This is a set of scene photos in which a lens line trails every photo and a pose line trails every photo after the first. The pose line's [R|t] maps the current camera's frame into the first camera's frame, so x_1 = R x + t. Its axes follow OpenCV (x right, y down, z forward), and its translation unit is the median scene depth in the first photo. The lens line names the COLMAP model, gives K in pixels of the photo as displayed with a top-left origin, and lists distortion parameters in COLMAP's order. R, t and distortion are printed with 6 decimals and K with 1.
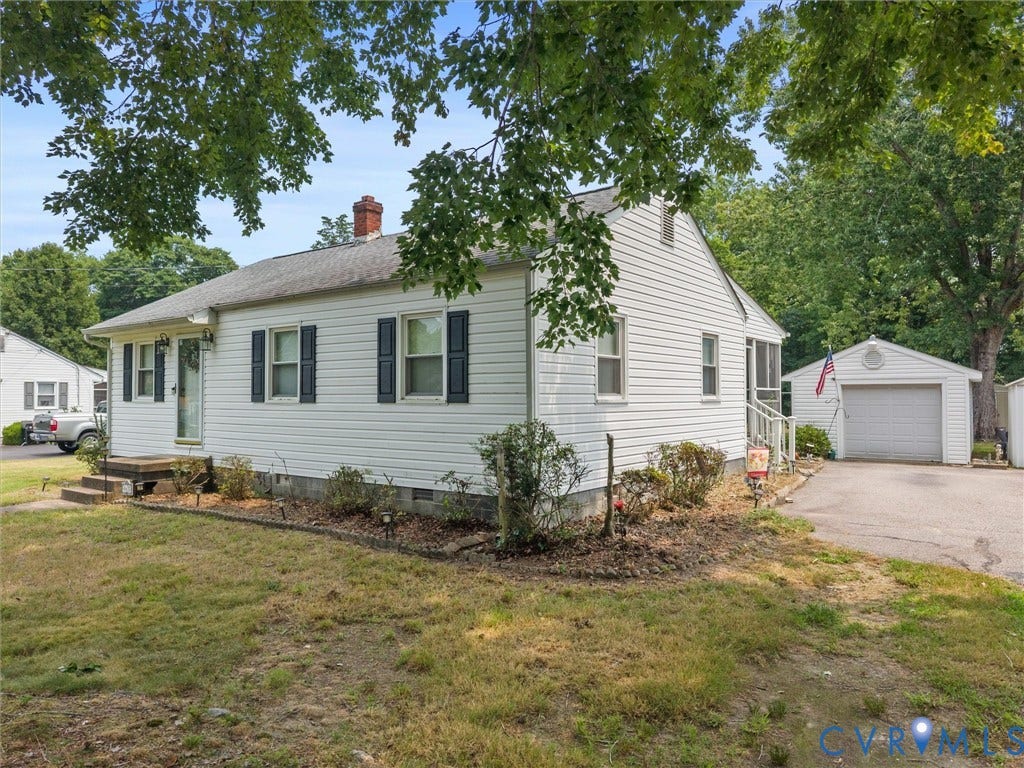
lens RADIAL K [[687.4, 0, 512.0], [0, 687.4, 384.0], [0, 0, 1]] dist [0.048285, -0.052747]
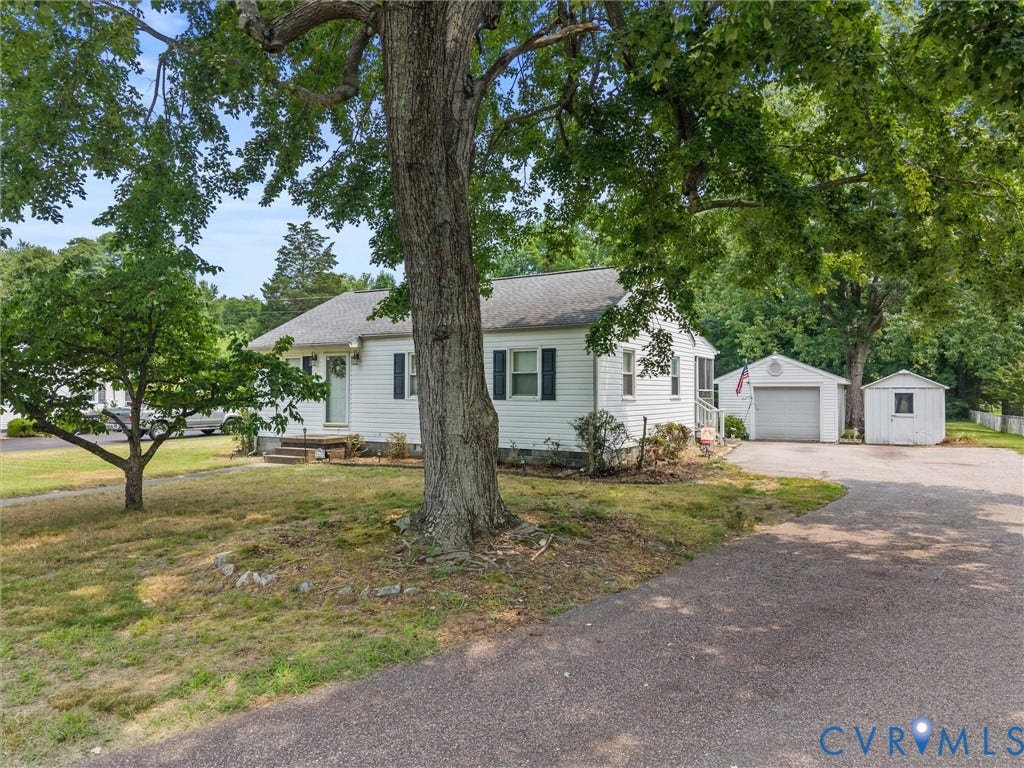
lens RADIAL K [[687.4, 0, 512.0], [0, 687.4, 384.0], [0, 0, 1]] dist [0.048285, -0.052747]
pose [[0.993775, 0.004532, 0.111316, -0.254724], [-0.005326, 0.999962, 0.006840, -0.017647], [-0.111281, -0.007391, 0.993762, -0.513901]]
